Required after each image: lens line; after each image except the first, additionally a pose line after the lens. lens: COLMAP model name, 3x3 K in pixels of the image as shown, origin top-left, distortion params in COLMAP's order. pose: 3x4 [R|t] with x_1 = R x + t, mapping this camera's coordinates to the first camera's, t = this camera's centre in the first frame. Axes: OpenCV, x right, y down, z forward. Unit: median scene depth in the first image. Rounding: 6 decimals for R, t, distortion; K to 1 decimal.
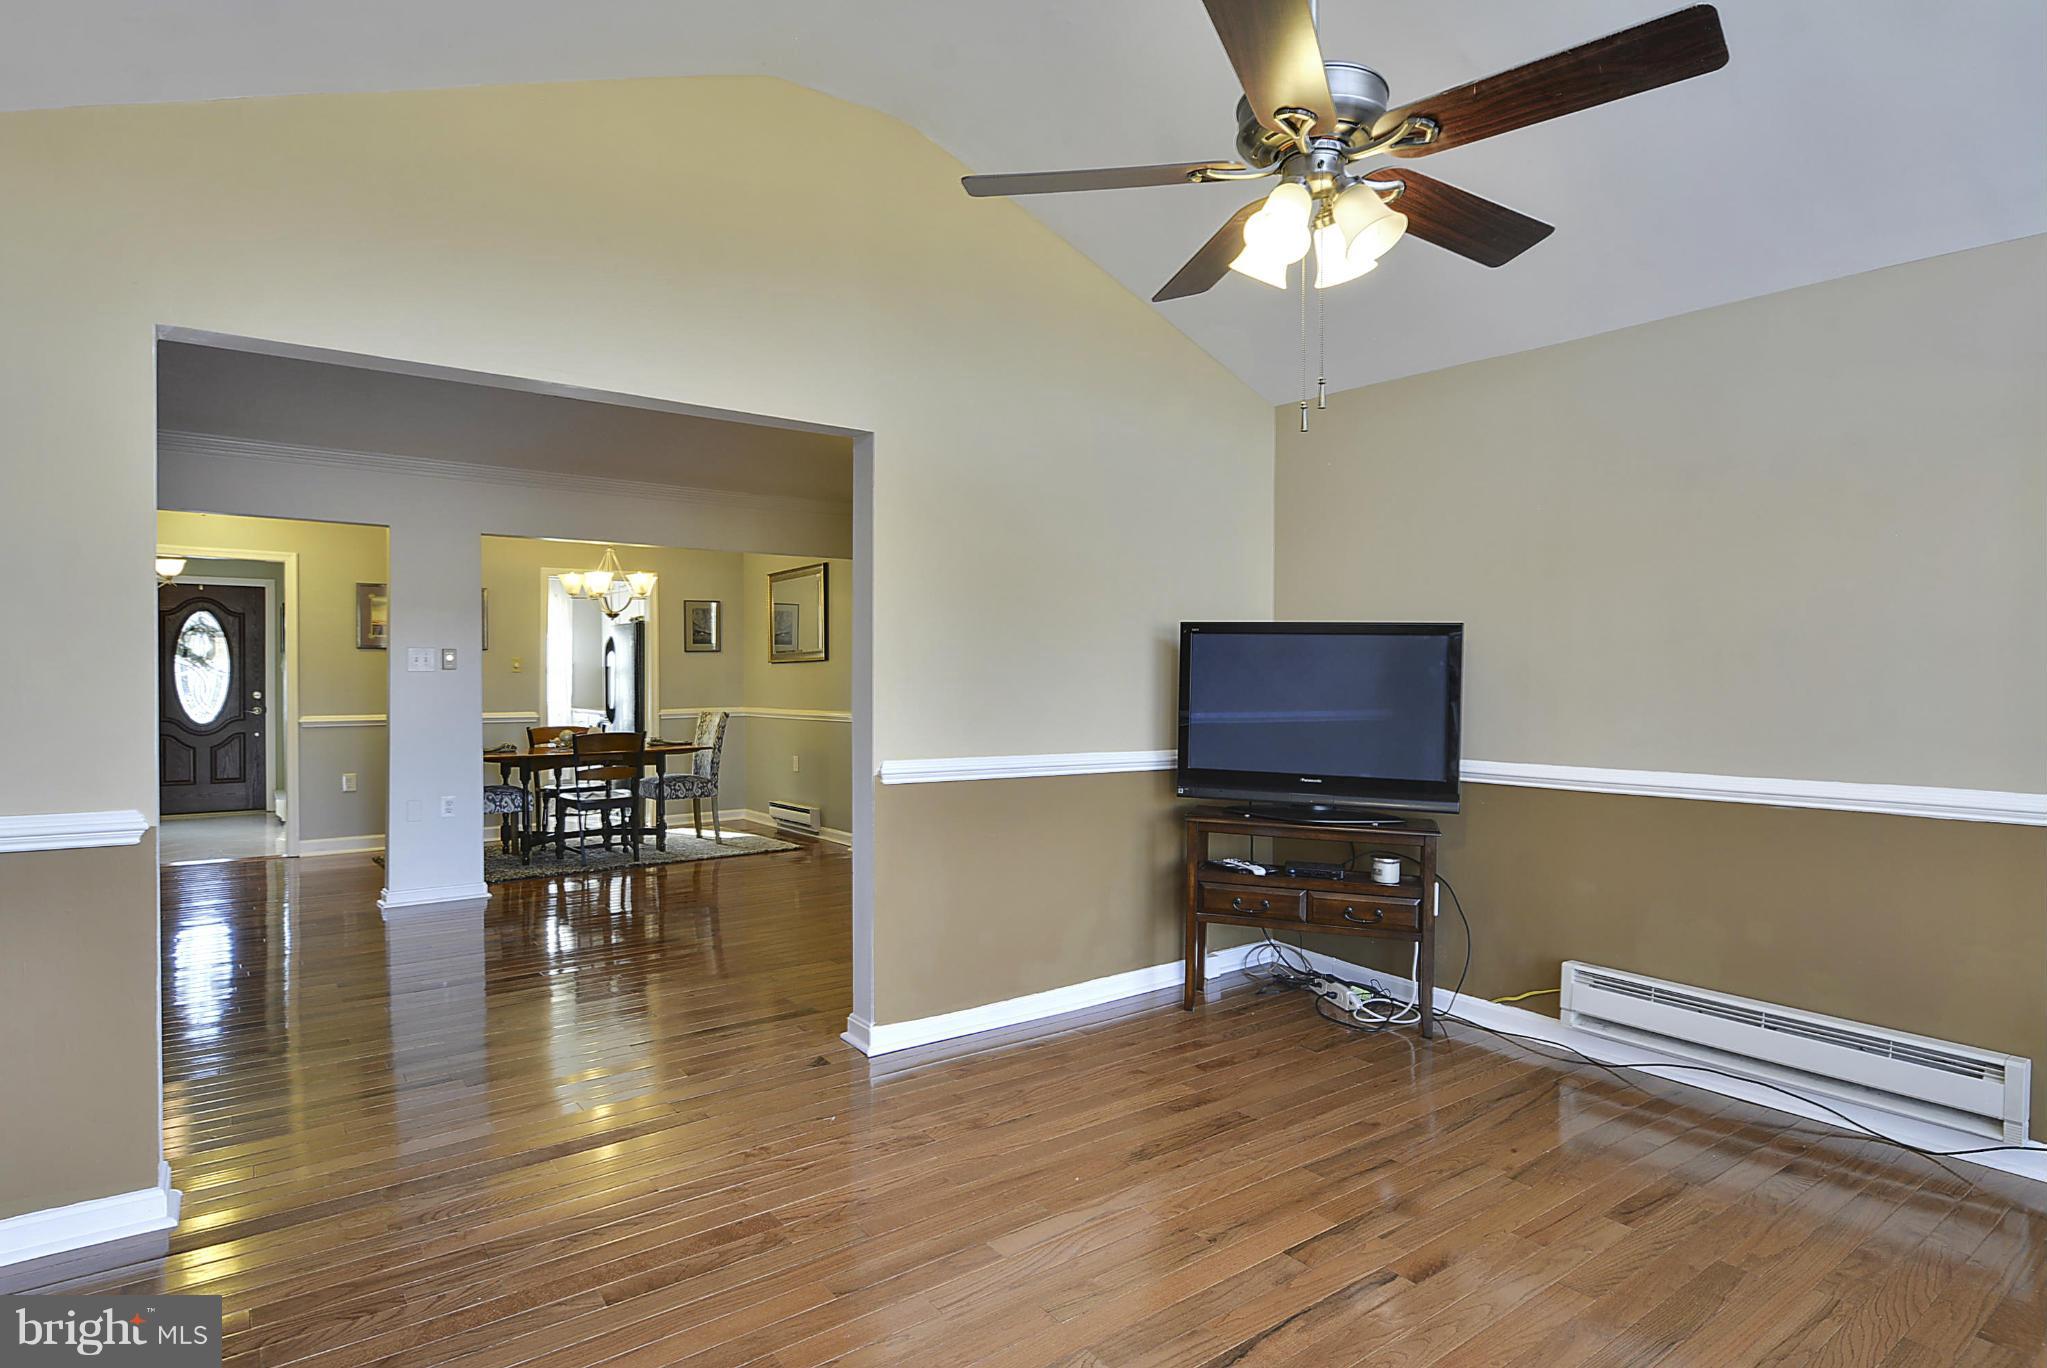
lens RADIAL K [[1093.7, 0, 1029.3], [0, 1093.7, 679.2], [0, 0, 1]] dist [0.002845, -0.000363]
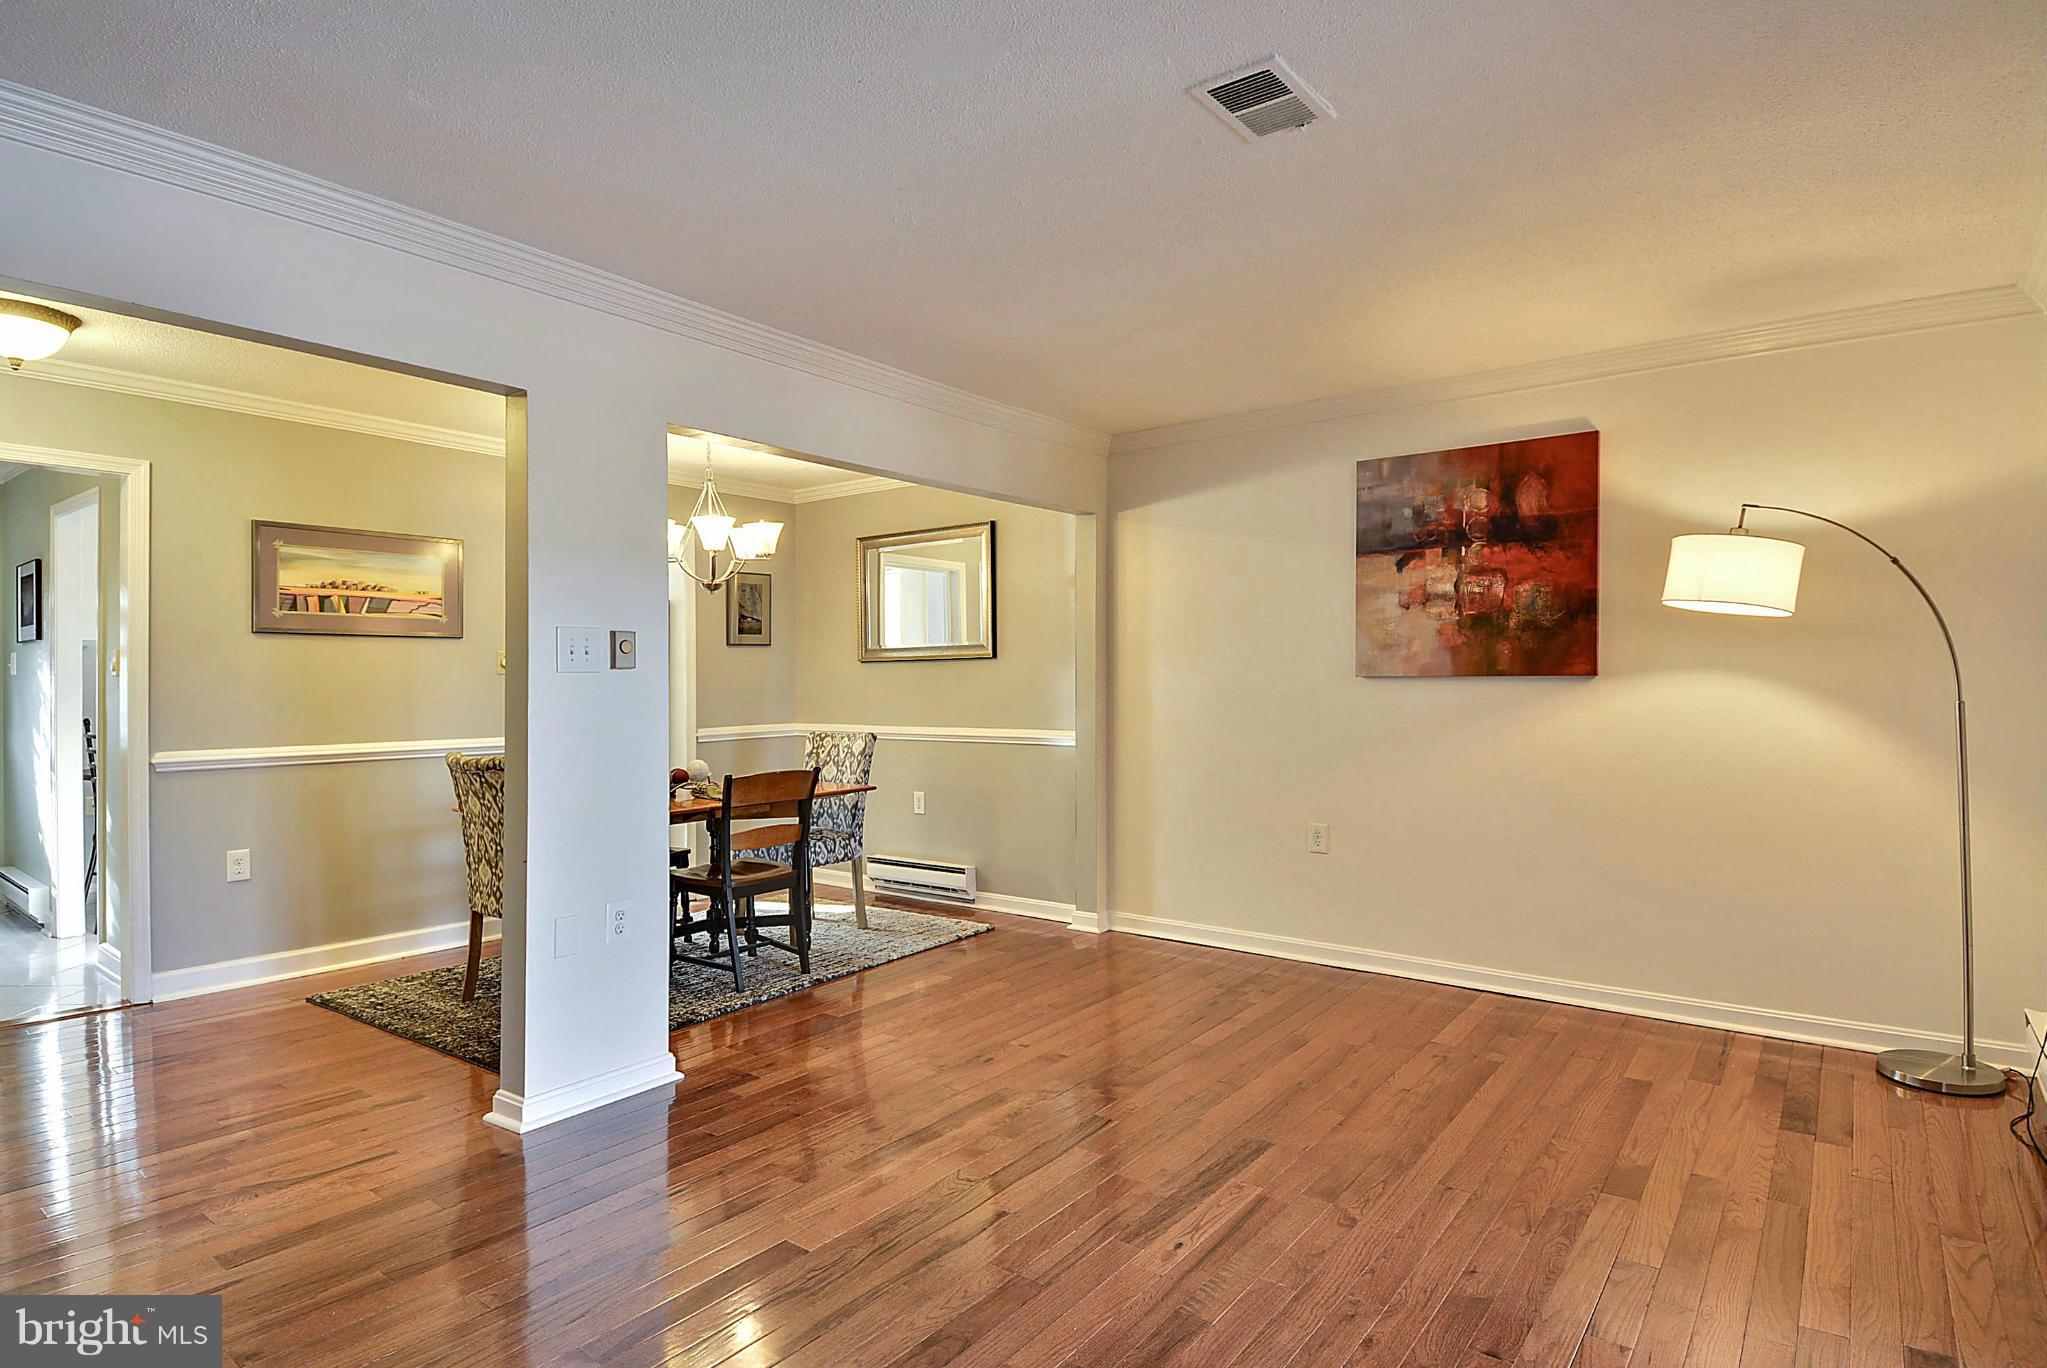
lens RADIAL K [[1077.8, 0, 1031.0], [0, 1077.8, 684.9], [0, 0, 1]] dist [0.038058, -0.038575]
pose [[0.965550, -0.002716, 0.260204, -0.355315], [0.003007, 0.999995, -0.000719, 0.000892], [-0.260201, 0.001476, 0.965553, 0.325803]]
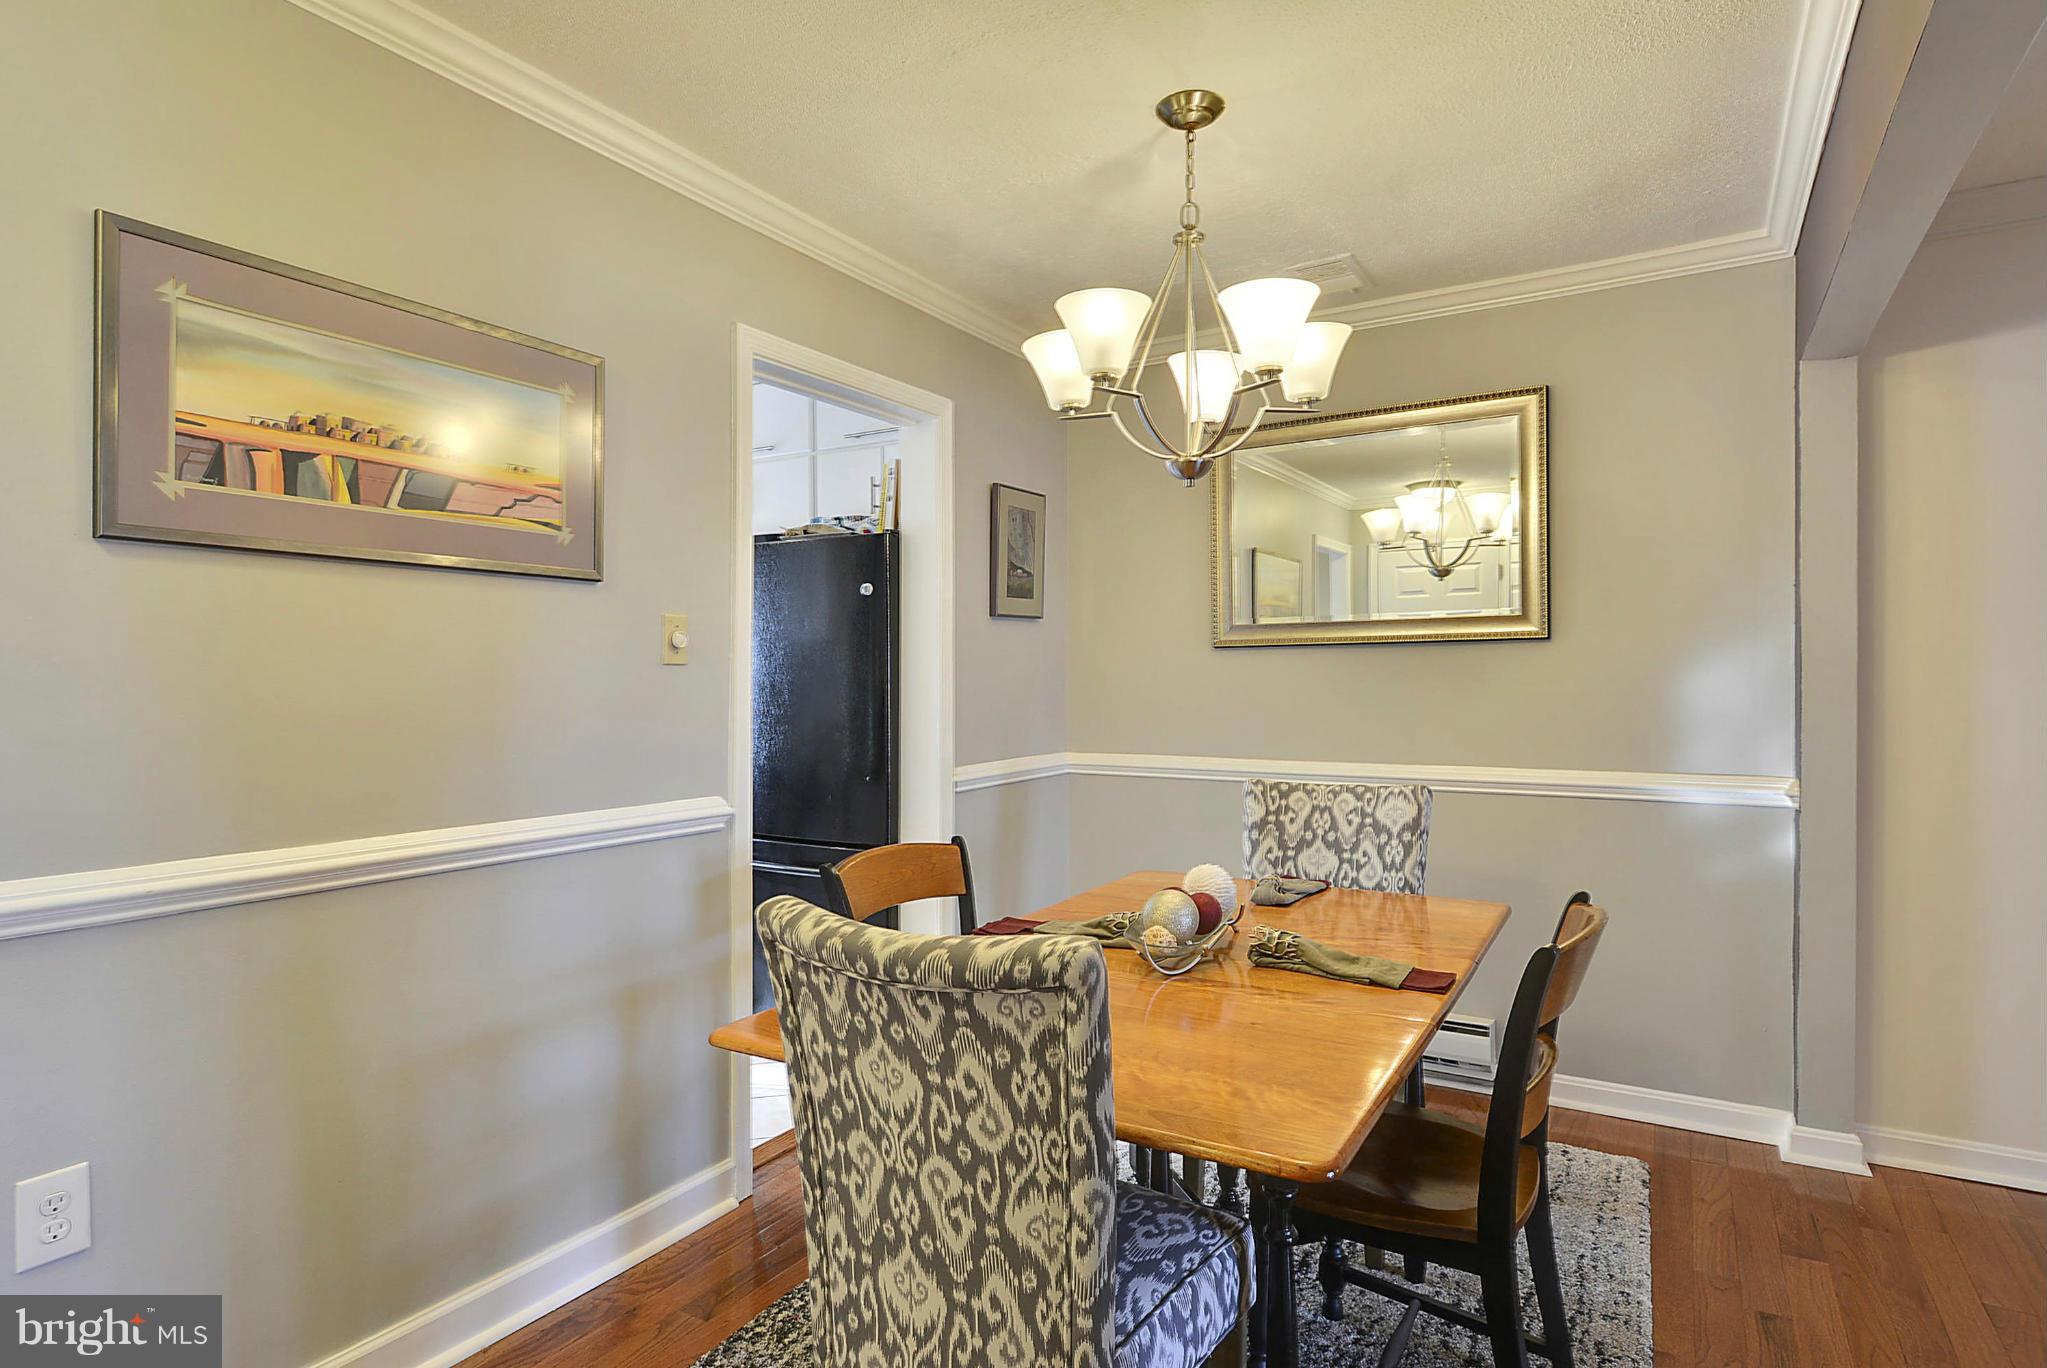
lens RADIAL K [[1093.7, 0, 1029.3], [0, 1093.7, 679.2], [0, 0, 1]] dist [0.002845, -0.000363]
pose [[0.929533, 0.000028, 0.368738, -0.512625], [0.002174, 0.999982, -0.005557, -0.001179], [-0.368732, 0.005967, 0.929517, 0.726137]]
